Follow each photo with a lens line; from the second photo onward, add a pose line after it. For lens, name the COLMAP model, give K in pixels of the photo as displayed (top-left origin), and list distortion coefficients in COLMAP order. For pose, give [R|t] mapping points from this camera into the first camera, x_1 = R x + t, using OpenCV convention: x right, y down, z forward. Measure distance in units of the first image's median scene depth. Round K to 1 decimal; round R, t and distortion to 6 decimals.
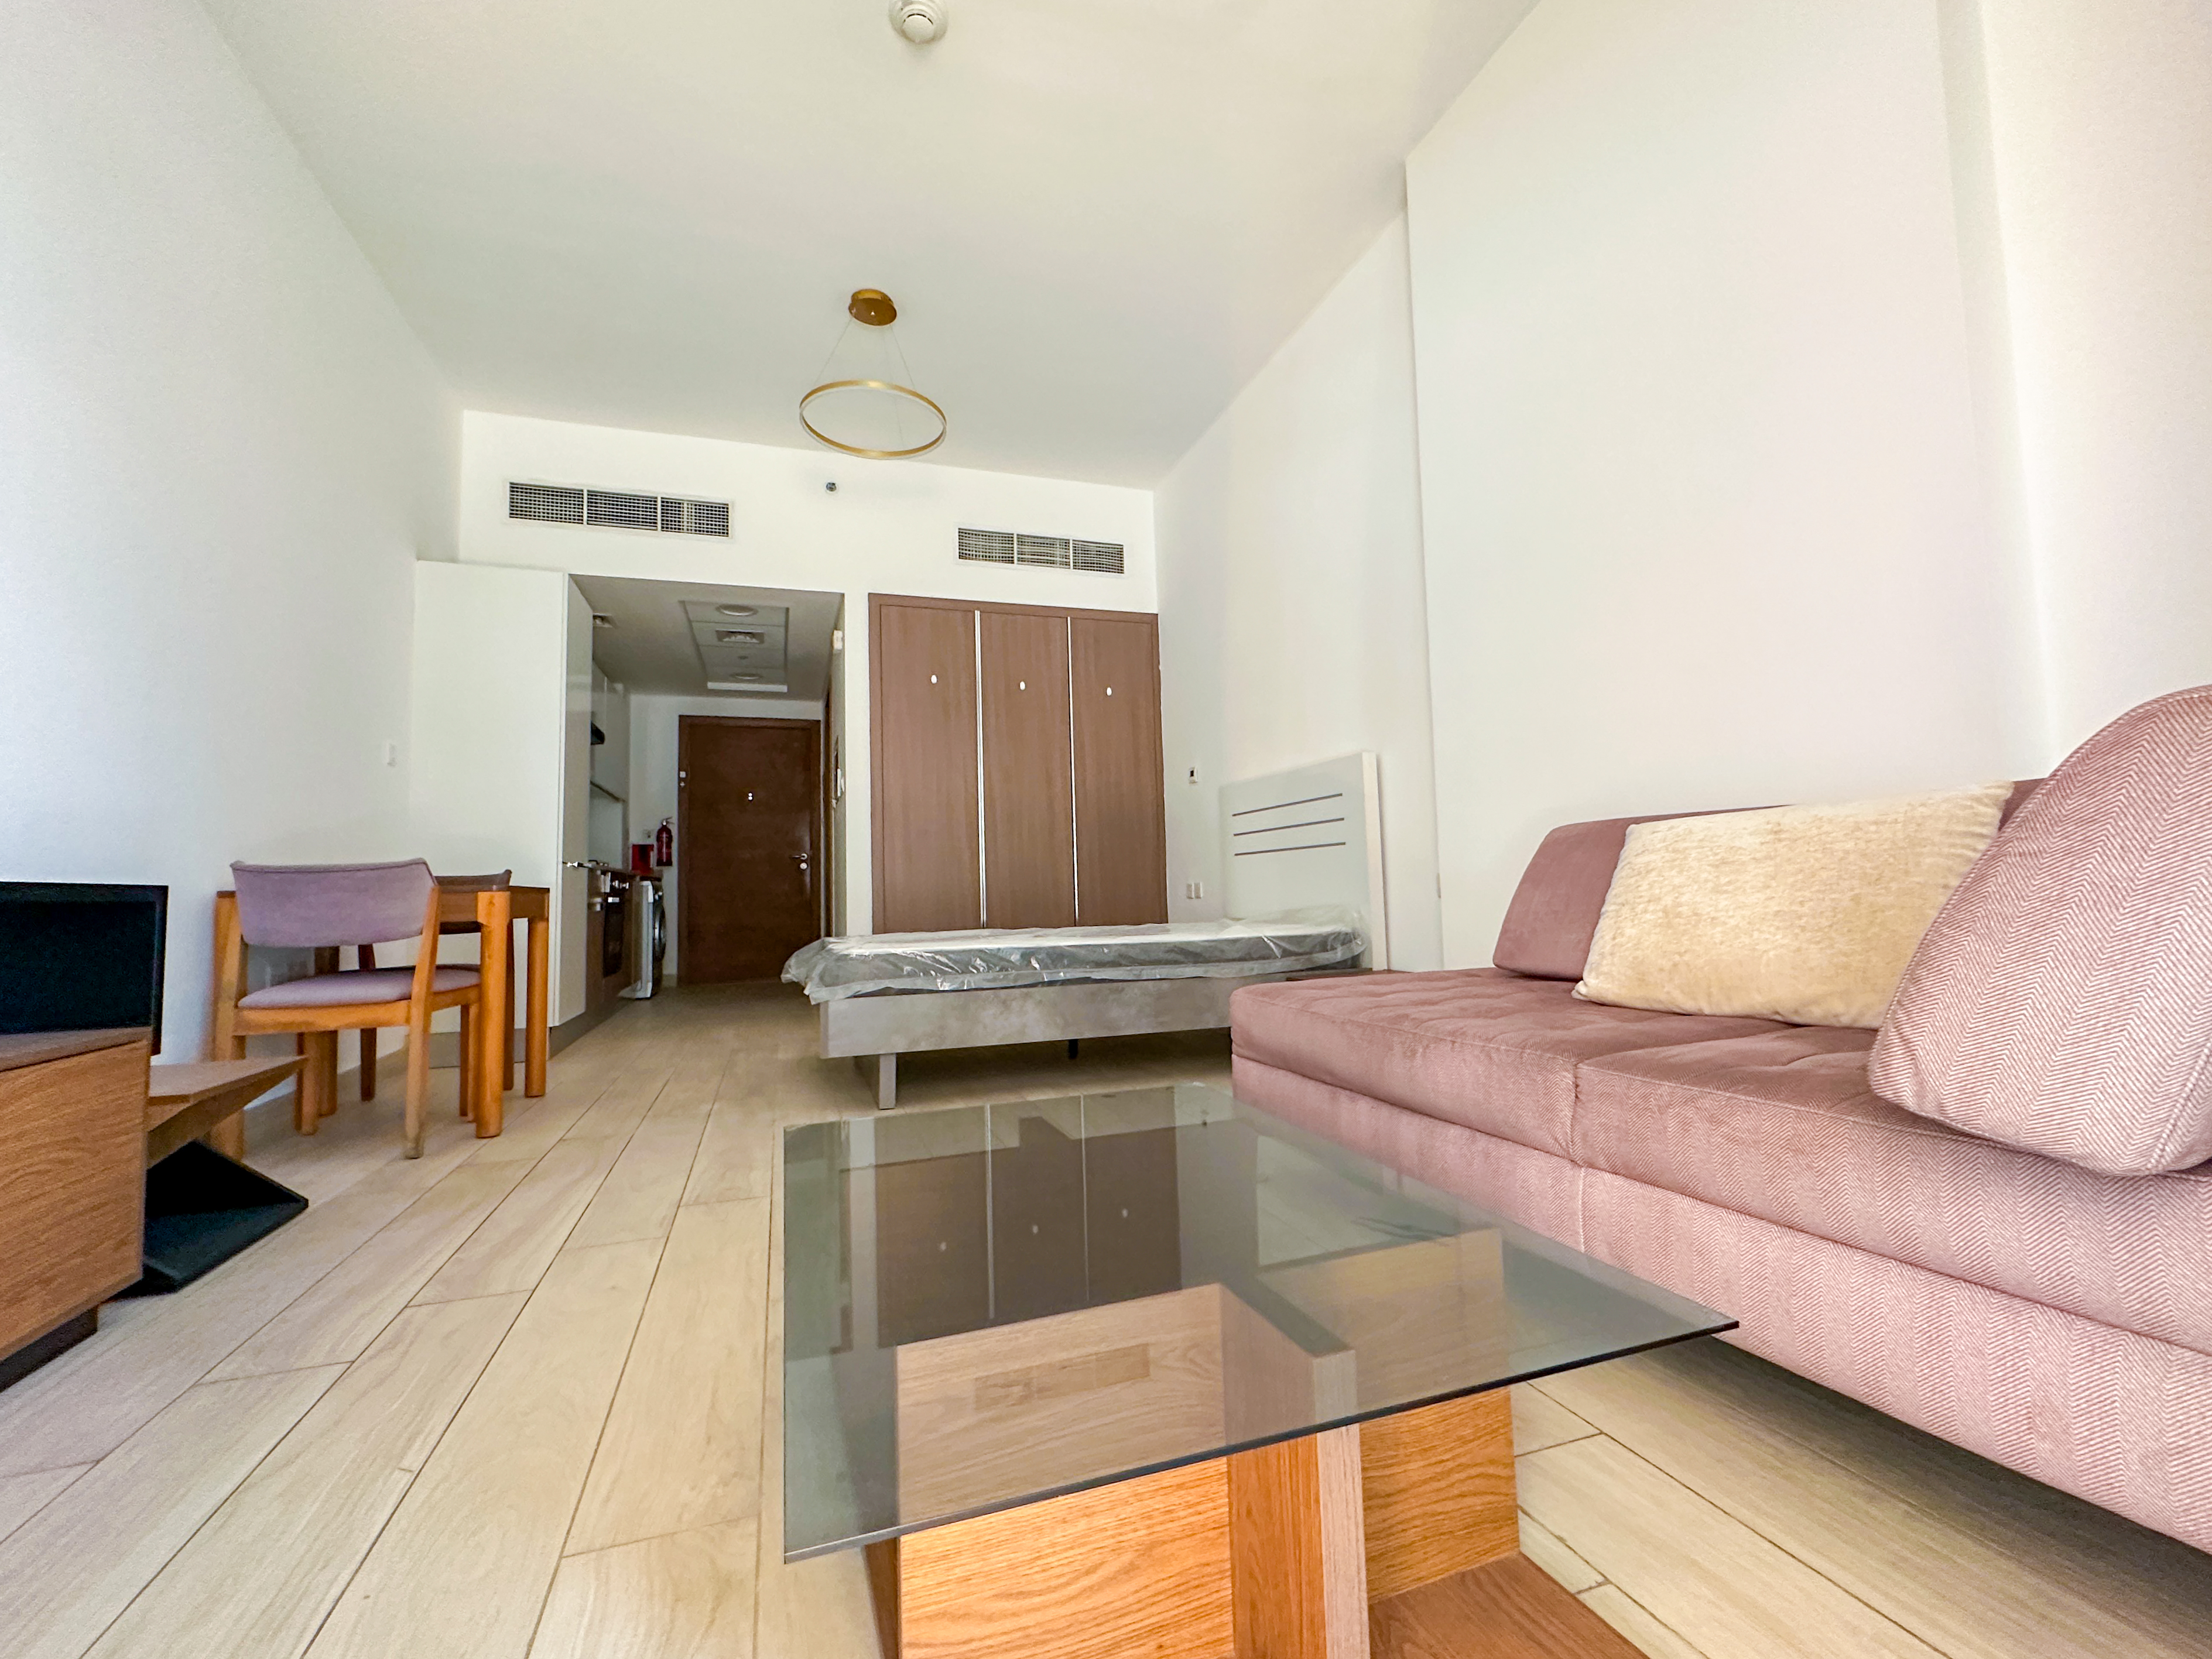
lens RADIAL K [[940.4, 0, 1106.0], [0, 940.4, 829.5], [0, 0, 1]] dist [-0.001173, 0.000074]
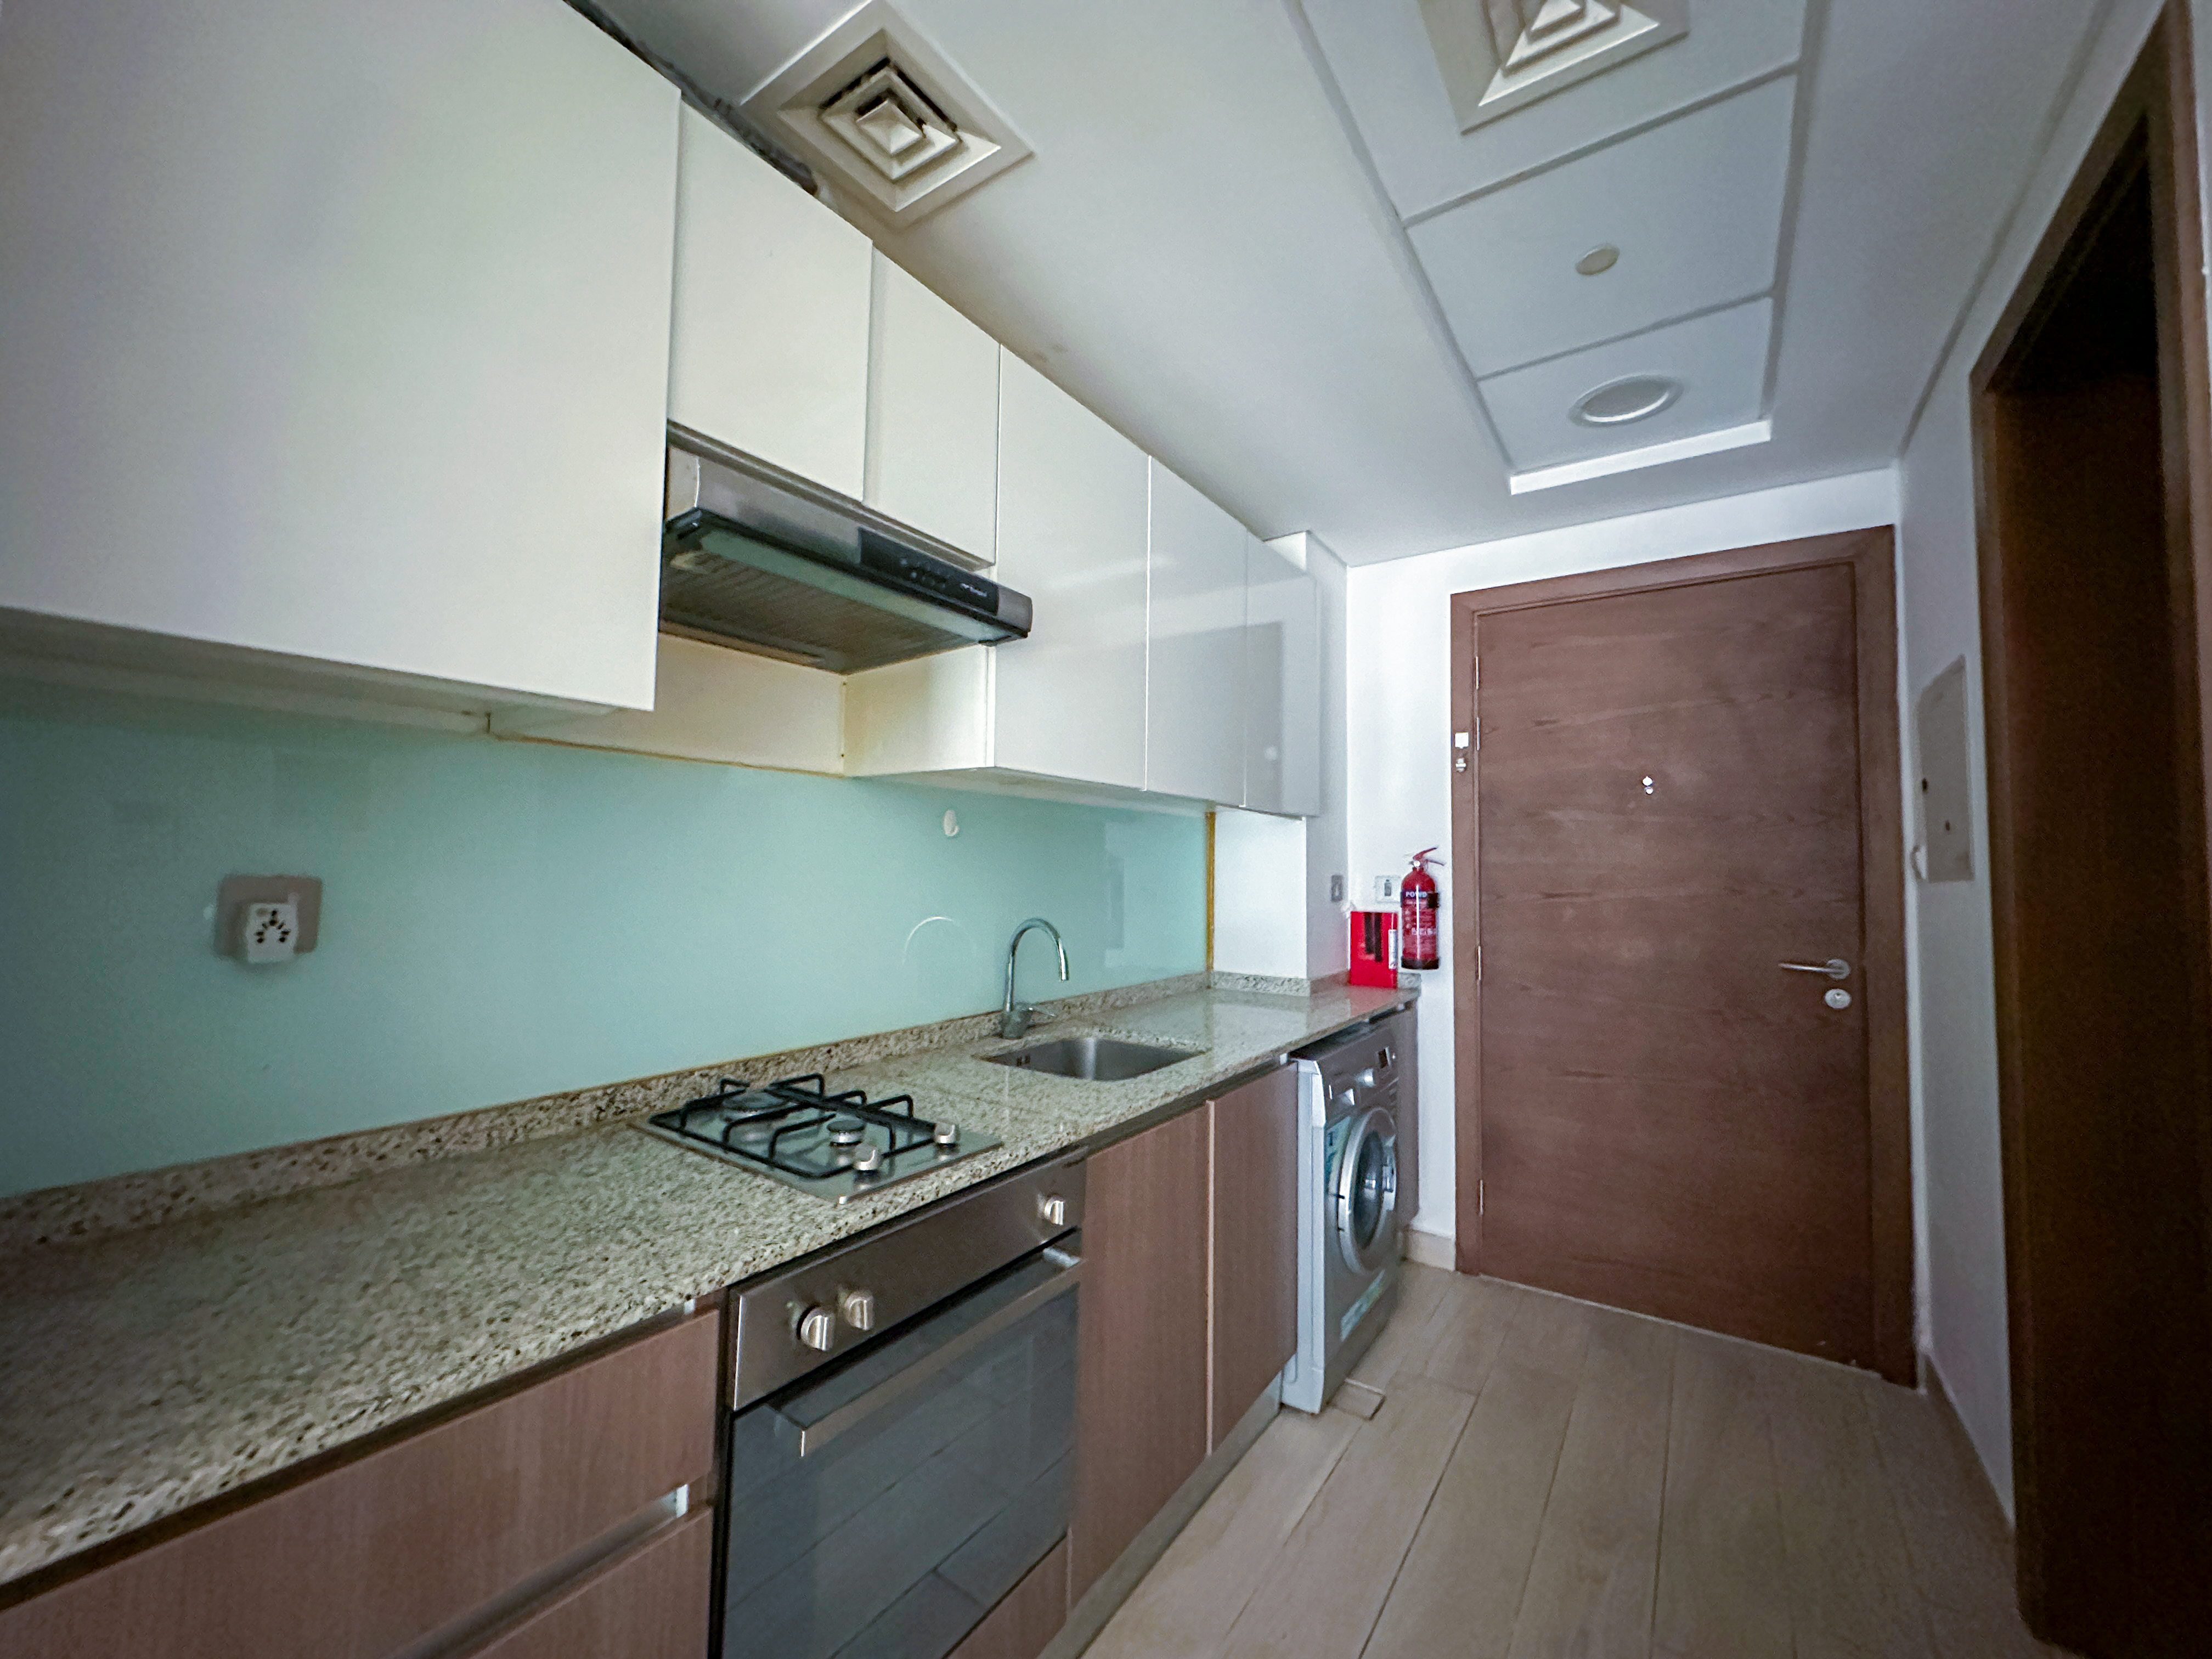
lens RADIAL K [[888.7, 0, 1106.0], [0, 888.7, 829.5], [0, 0, 1]] dist [0.002439, 0.000267]
pose [[0.592804, -0.006753, -0.805318, -0.508966], [0.025006, 0.999637, 0.010025, -0.061857], [0.804958, -0.026080, 0.592758, 1.412260]]
